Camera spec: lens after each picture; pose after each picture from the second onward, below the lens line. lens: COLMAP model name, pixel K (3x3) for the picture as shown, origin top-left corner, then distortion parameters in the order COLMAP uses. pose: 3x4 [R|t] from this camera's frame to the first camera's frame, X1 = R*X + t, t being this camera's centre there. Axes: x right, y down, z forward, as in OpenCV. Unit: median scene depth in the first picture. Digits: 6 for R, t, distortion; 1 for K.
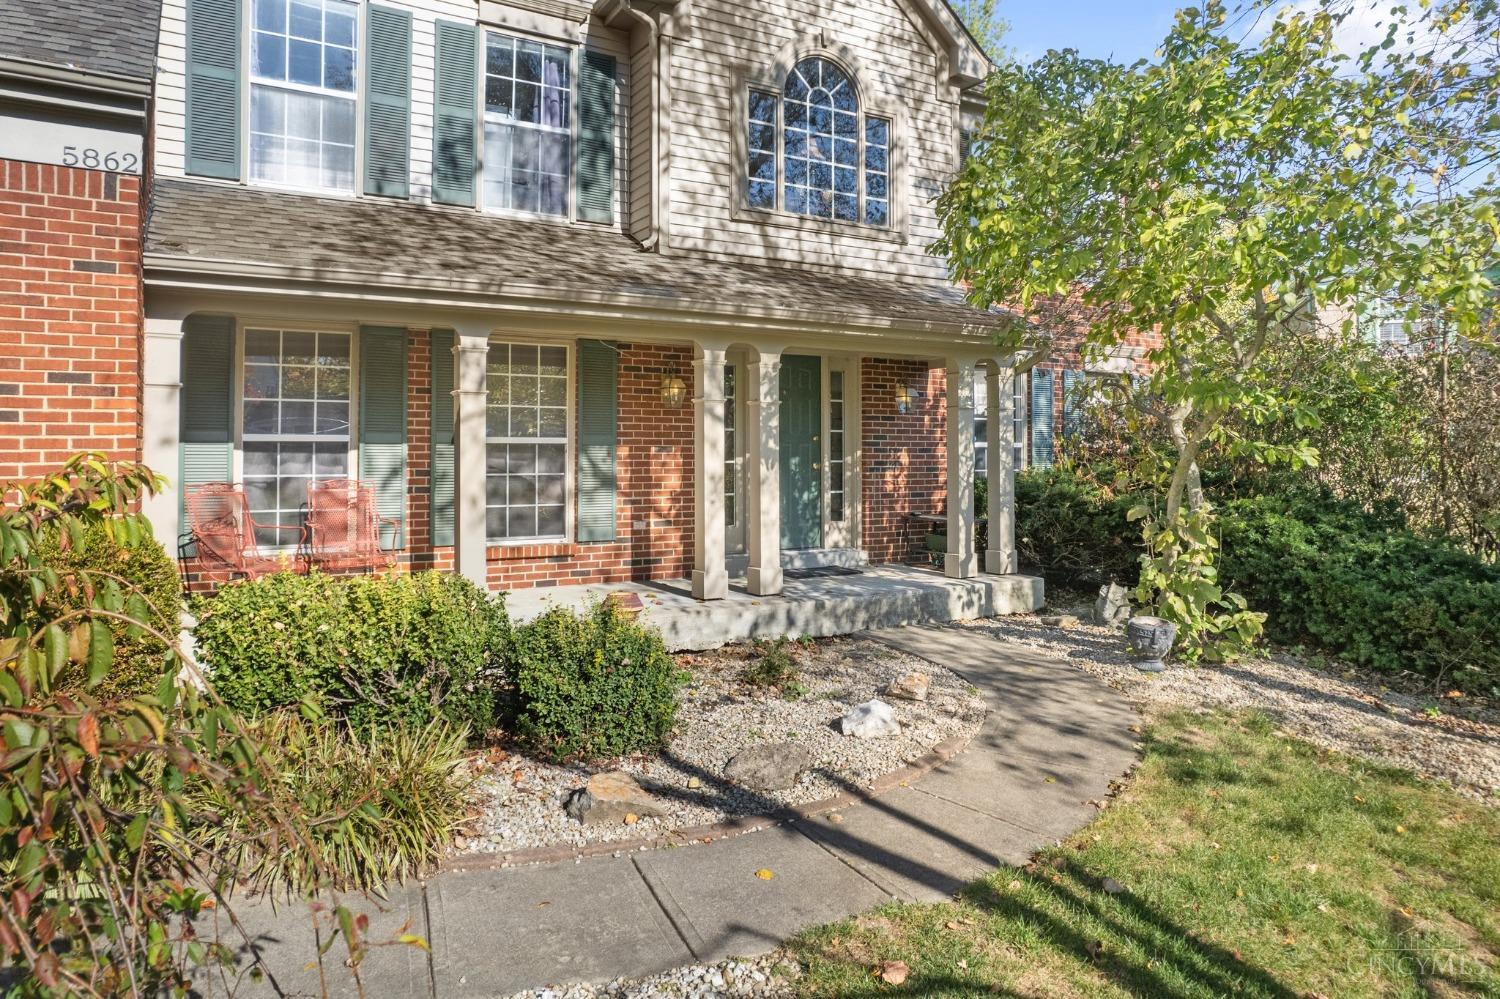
lens RADIAL K [[962.6, 0, 749.9], [0, 962.6, 431.2], [0, 0, 1]] dist [-0.044238, 0.000772]
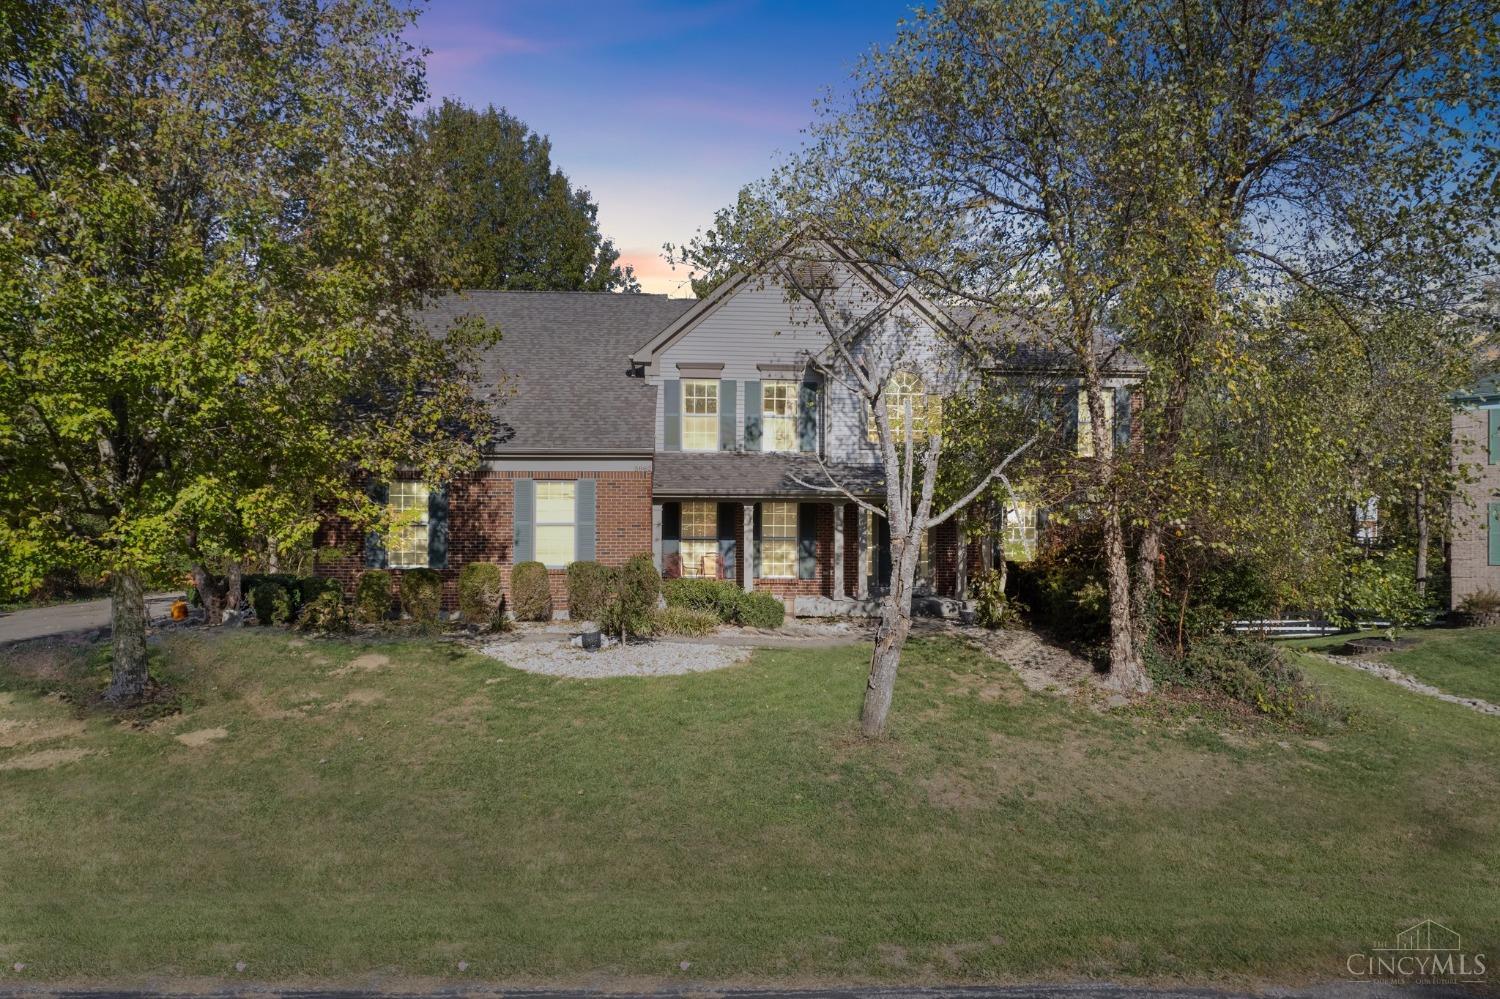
lens RADIAL K [[962.6, 0, 749.9], [0, 962.6, 431.2], [0, 0, 1]] dist [-0.044238, 0.000772]
pose [[0.892503, -0.035735, -0.449623, 0.874181], [0.004711, 0.997541, -0.069931, -0.096090], [0.451016, 0.060296, 0.890477, -1.371116]]
